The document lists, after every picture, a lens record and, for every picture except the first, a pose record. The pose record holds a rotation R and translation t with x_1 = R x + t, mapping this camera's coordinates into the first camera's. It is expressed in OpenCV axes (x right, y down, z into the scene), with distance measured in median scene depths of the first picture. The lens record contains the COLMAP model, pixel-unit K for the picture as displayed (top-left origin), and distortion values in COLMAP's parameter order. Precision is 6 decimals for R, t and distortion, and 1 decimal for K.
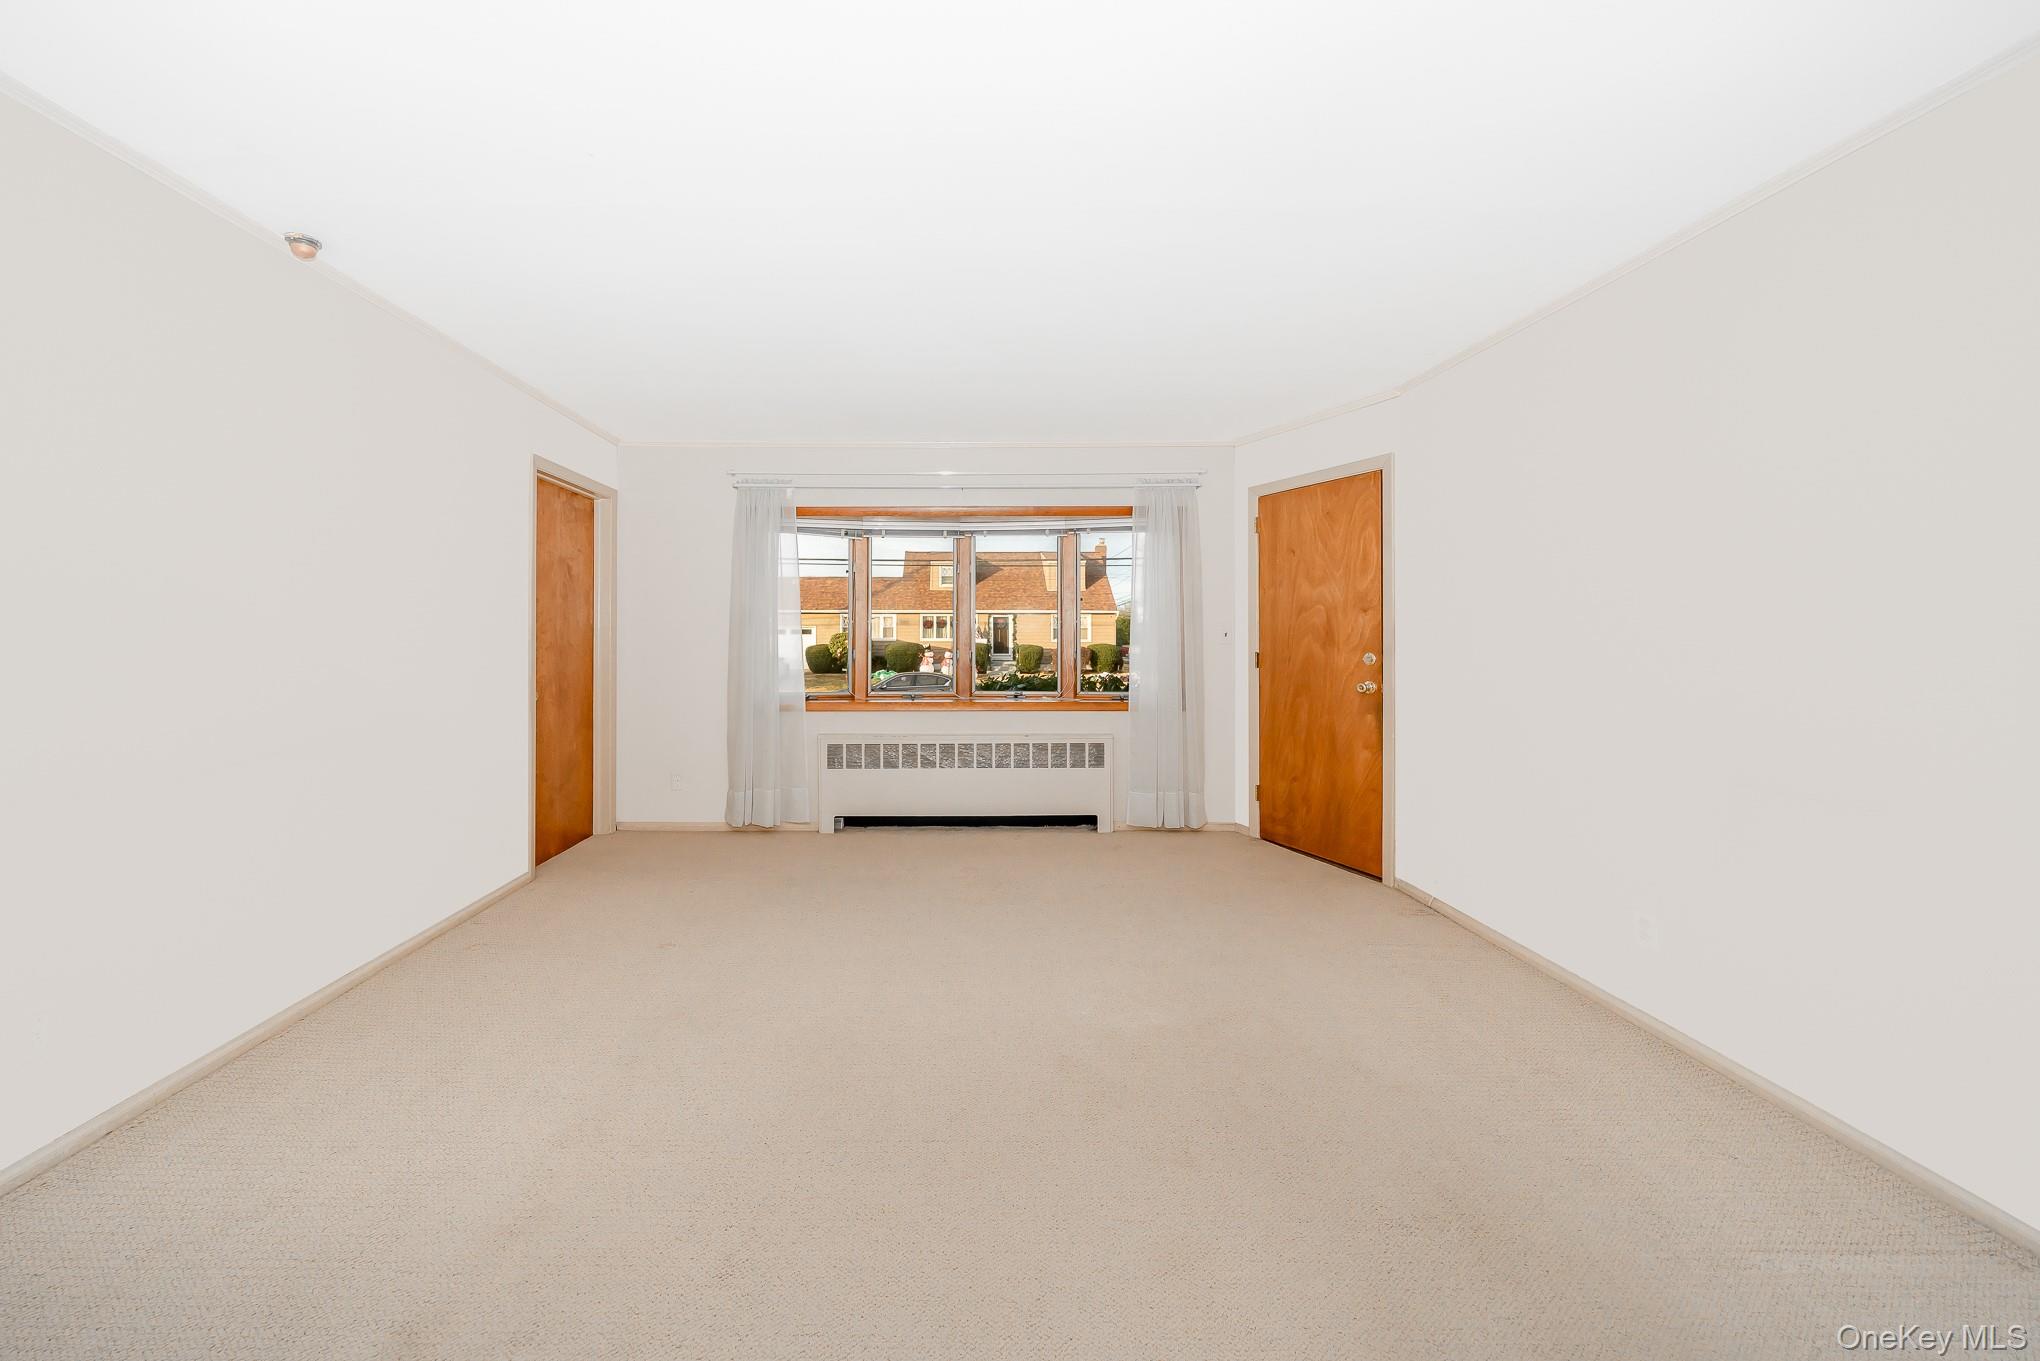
lens RADIAL K [[784.0, 0, 985.7], [0, 784.0, 641.7], [0, 0, 1]] dist [0.002775, -0.000359]
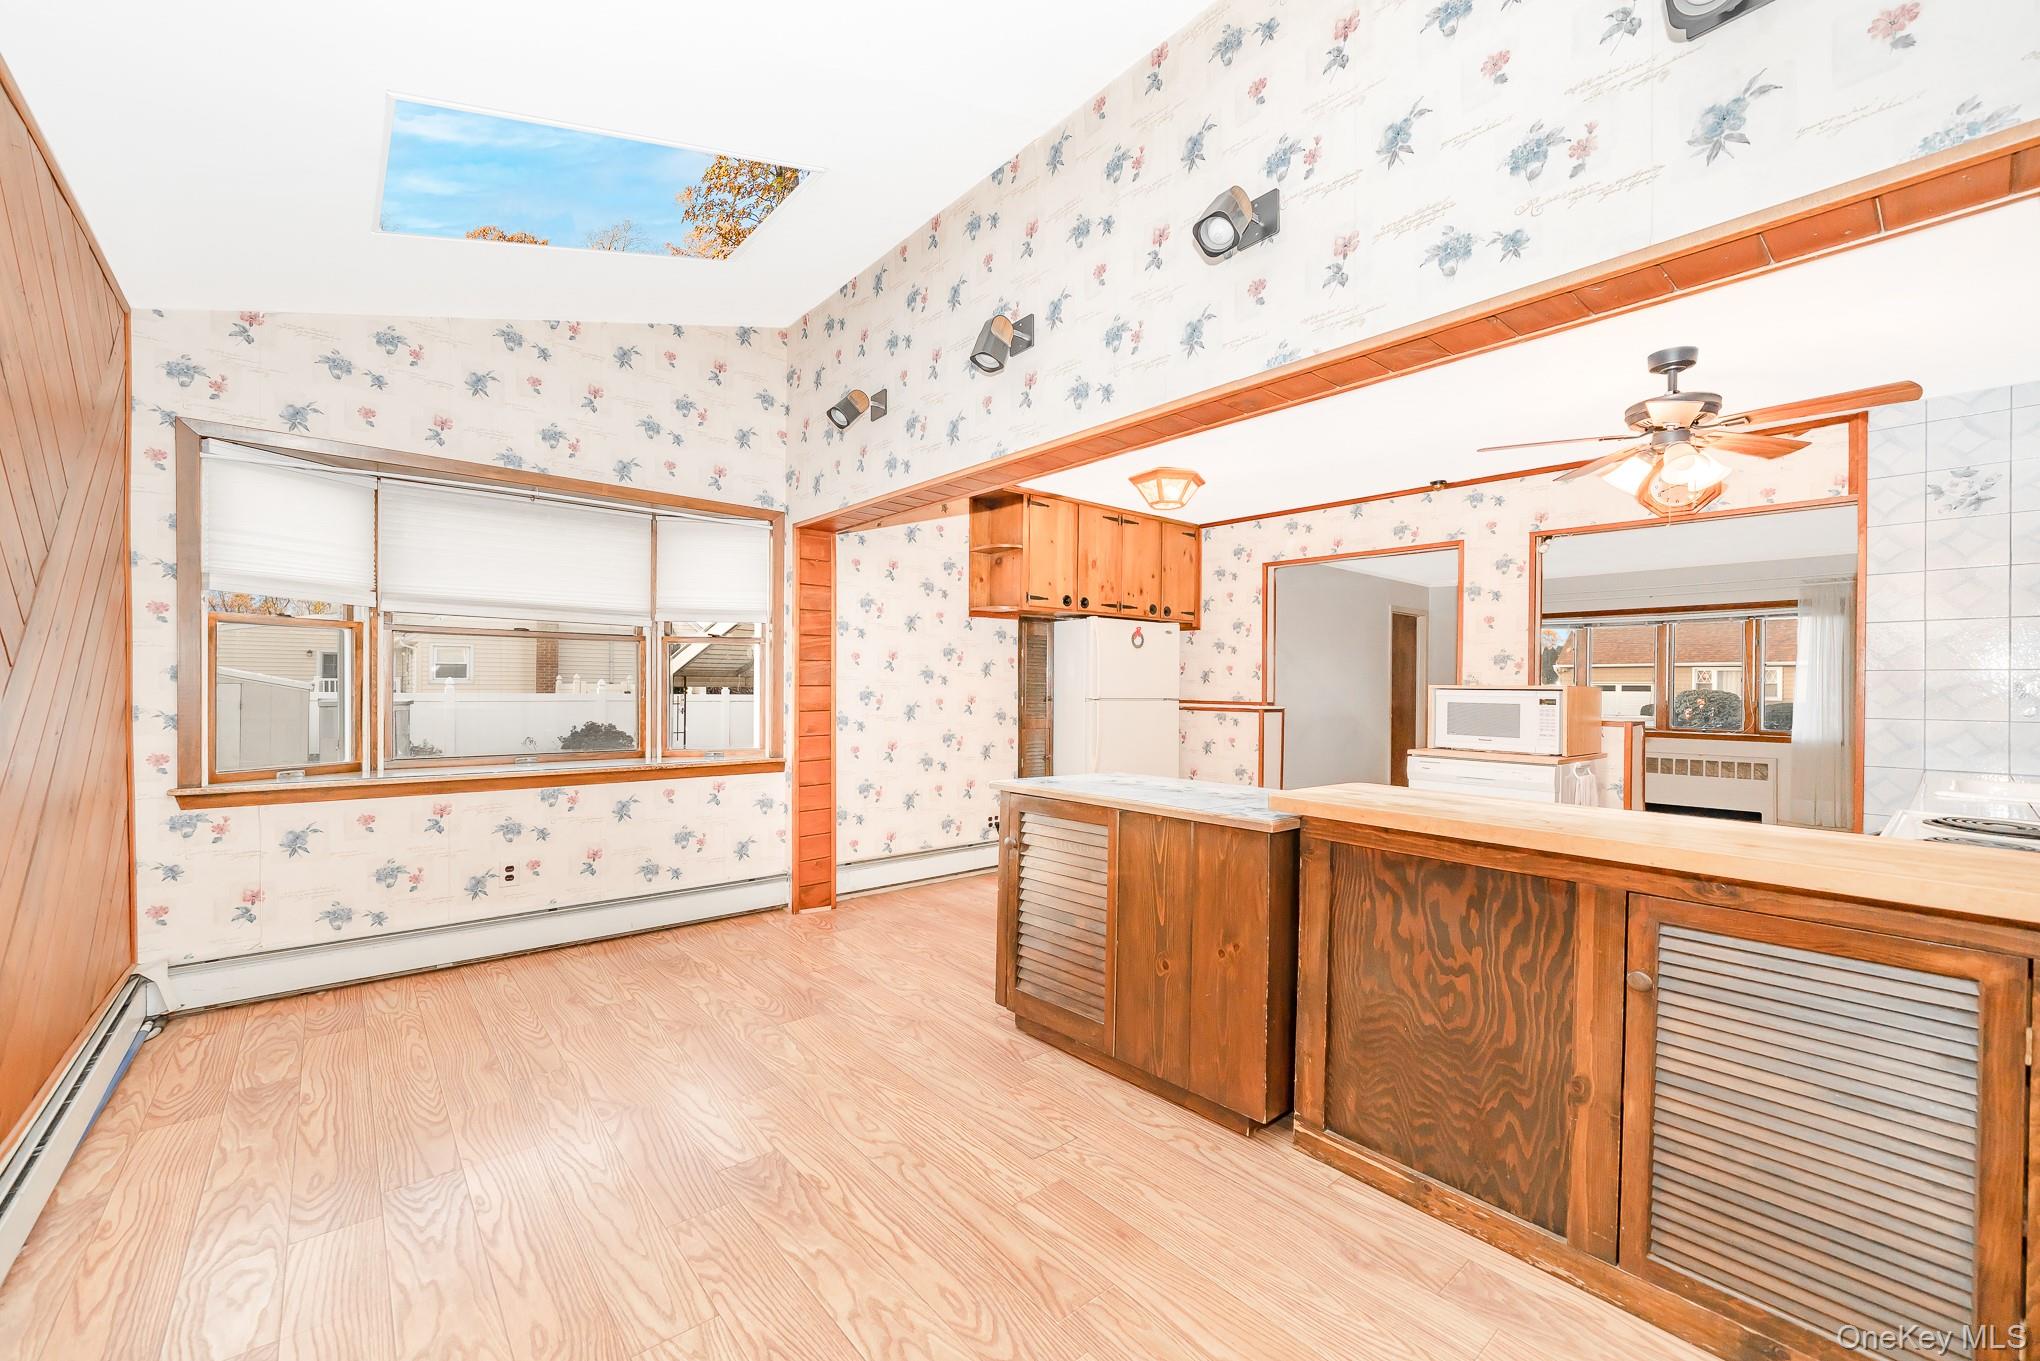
lens RADIAL K [[813.3, 0, 964.1], [0, 813.3, 696.9], [0, 0, 1]] dist [-0.015132, 0.000410]
pose [[0.578621, 0.015888, -0.815442, 0.536649], [-0.016316, 0.999836, 0.007903, 0.018936], [0.815434, 0.008732, 0.578785, -1.174413]]
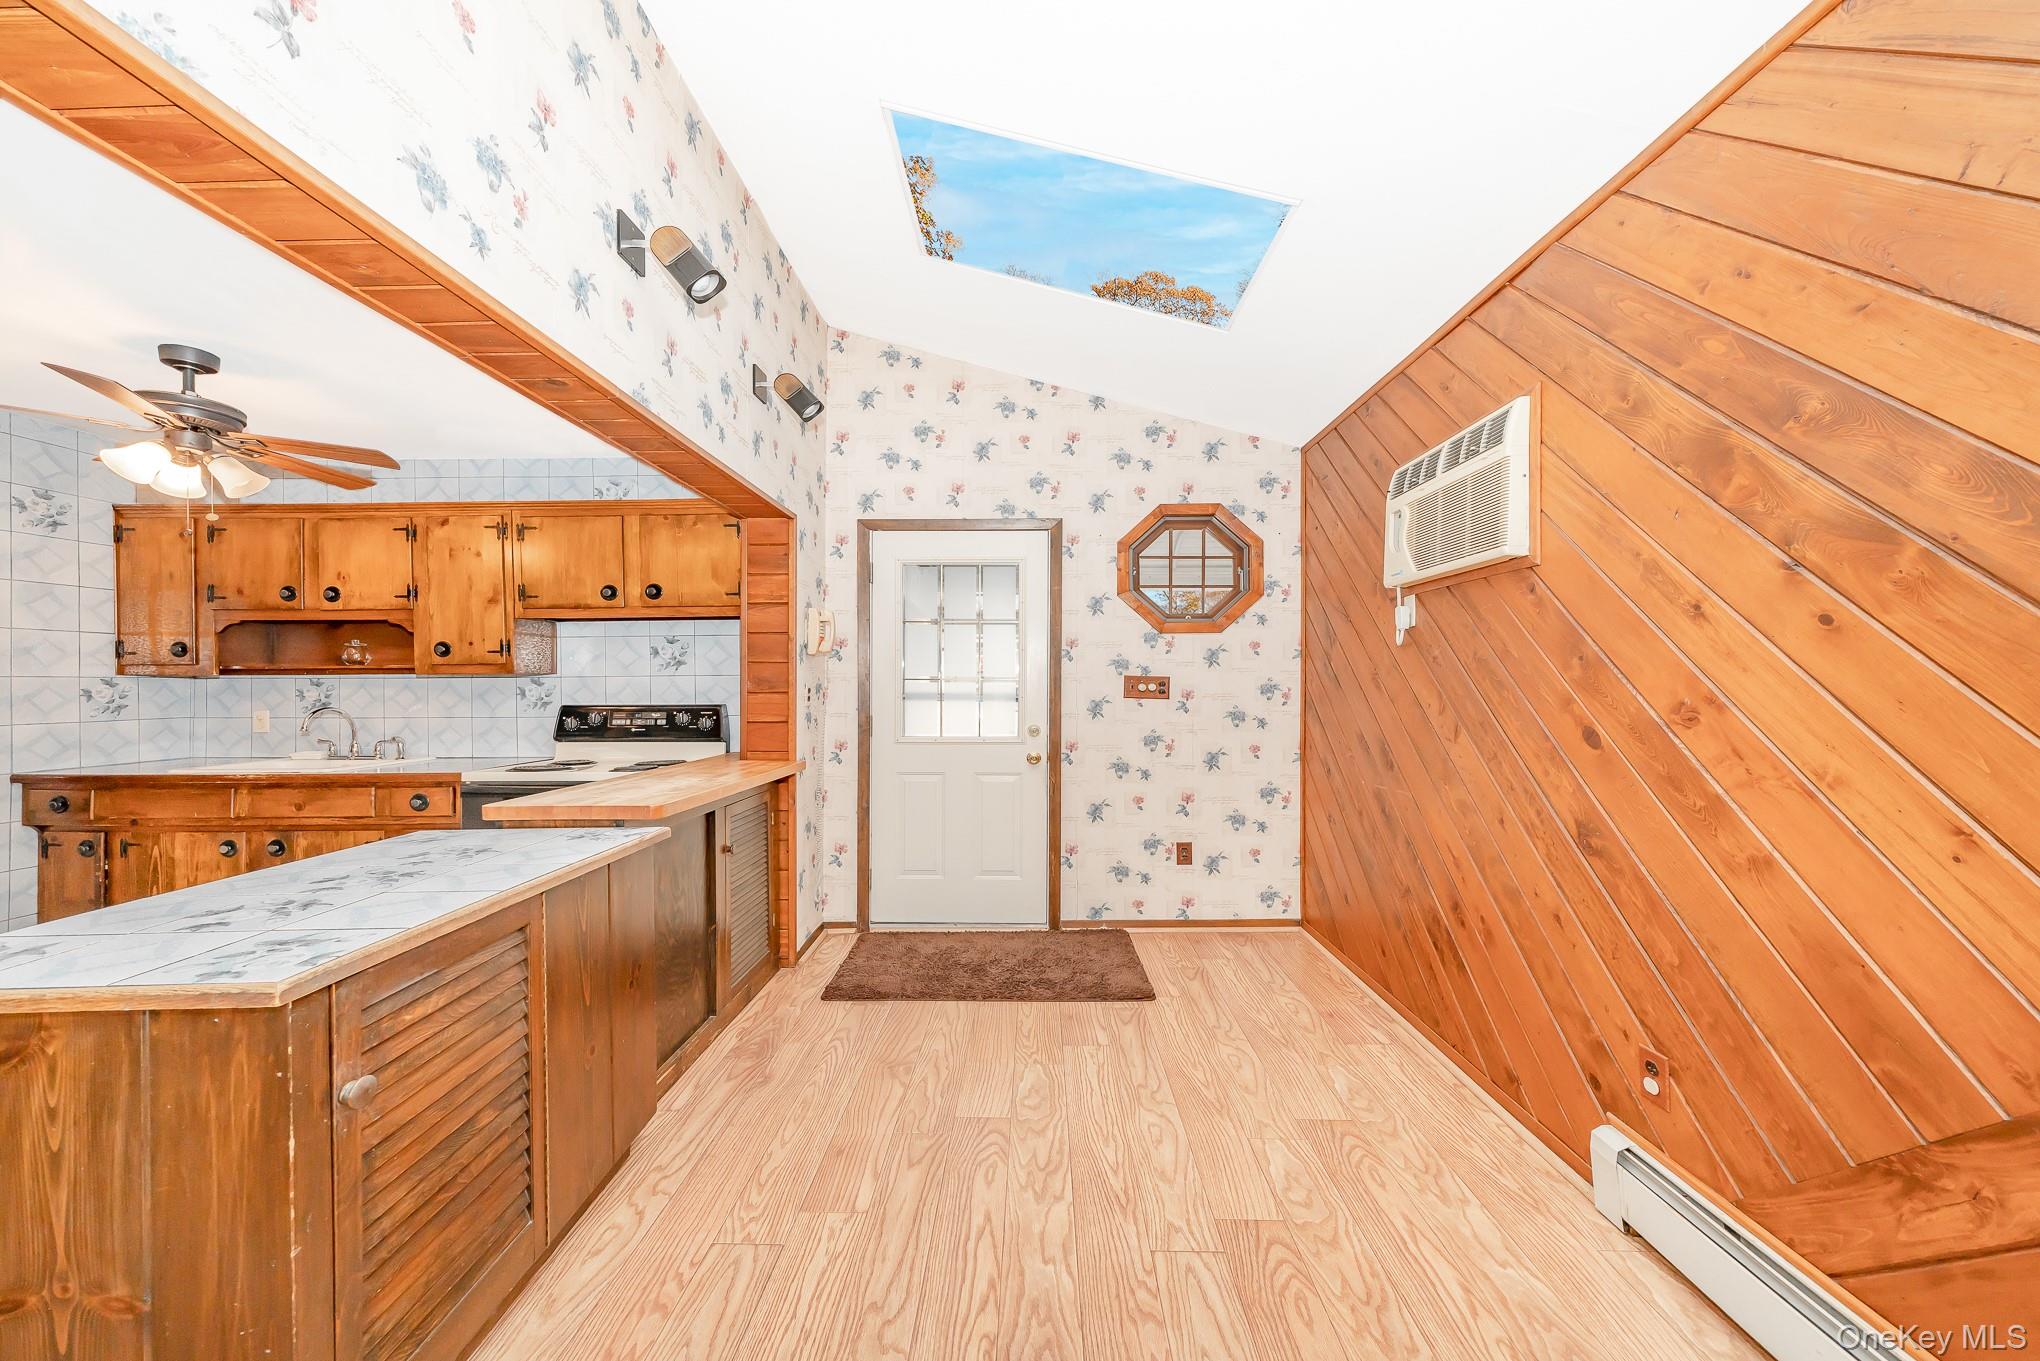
lens RADIAL K [[784.0, 0, 1006.1], [0, 784.0, 682.8], [0, 0, 1]] dist [0.002775, -0.000359]
pose [[0.063148, 0.001788, 0.998003, -0.231225], [0.011475, 0.999931, -0.002517, 0.003693], [-0.997938, 0.011611, 0.063123, -1.006560]]
